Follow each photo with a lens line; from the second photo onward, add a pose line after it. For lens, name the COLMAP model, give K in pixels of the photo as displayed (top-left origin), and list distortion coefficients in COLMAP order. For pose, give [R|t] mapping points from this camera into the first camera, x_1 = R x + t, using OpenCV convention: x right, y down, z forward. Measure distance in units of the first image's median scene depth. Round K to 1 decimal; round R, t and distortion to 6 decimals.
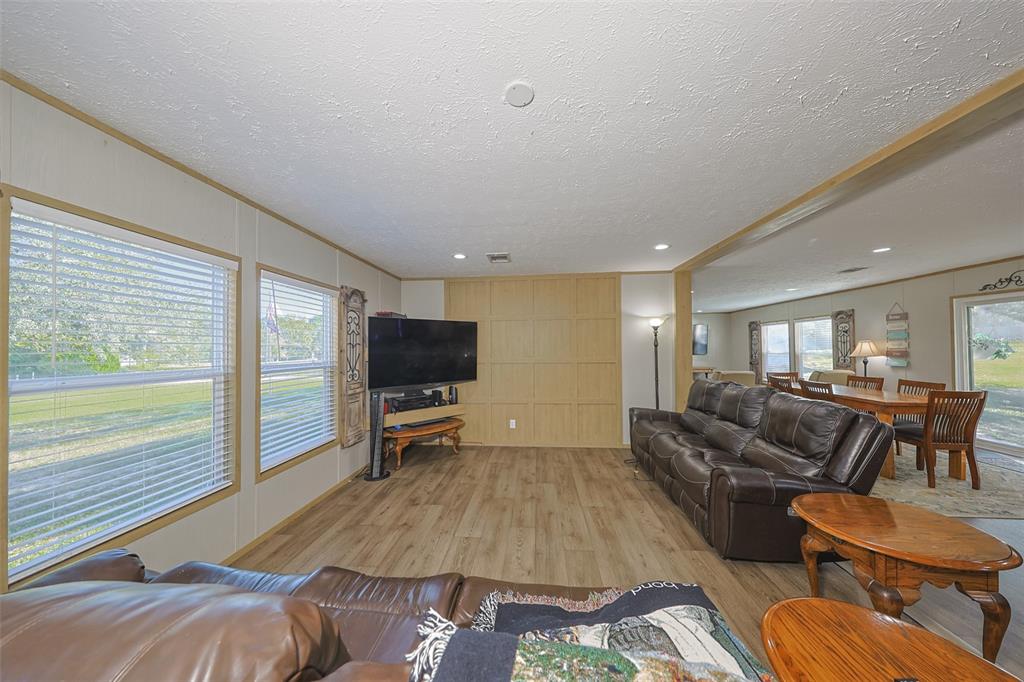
lens RADIAL K [[307.1, 0, 512.0], [0, 307.1, 341.0], [0, 0, 1]] dist [-0.000832, -0.000119]
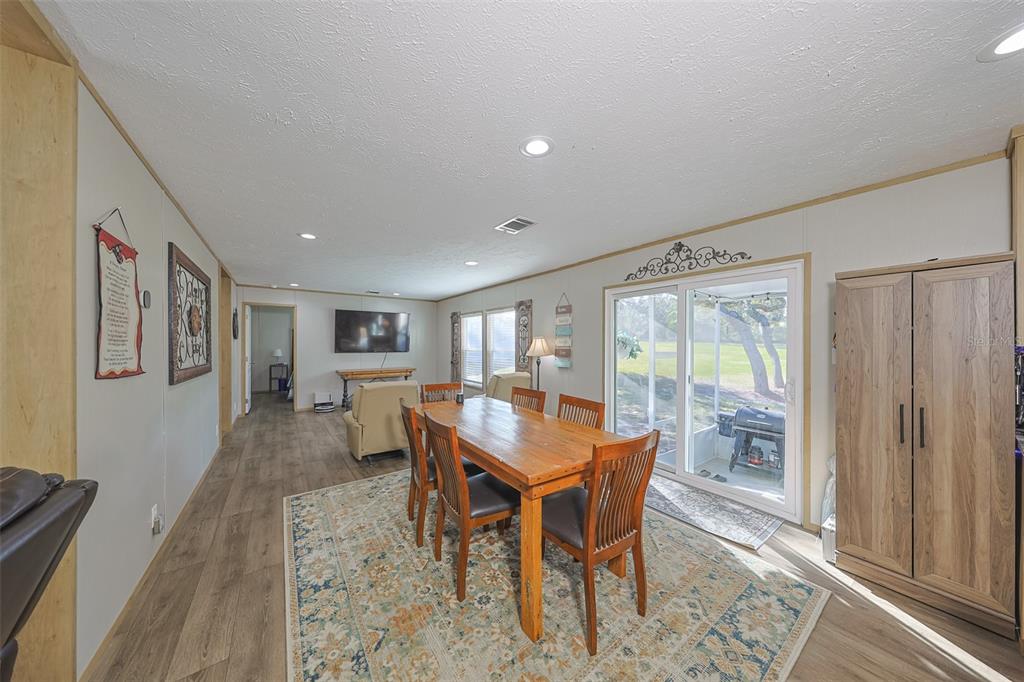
lens RADIAL K [[307.1, 0, 512.0], [0, 307.1, 341.0], [0, 0, 1]] dist [-0.000832, -0.000119]
pose [[0.754081, 0.012900, 0.656654, 0.556025], [-0.024690, 0.999657, 0.008714, 0.004405], [-0.656317, -0.022784, 0.754141, 0.425016]]
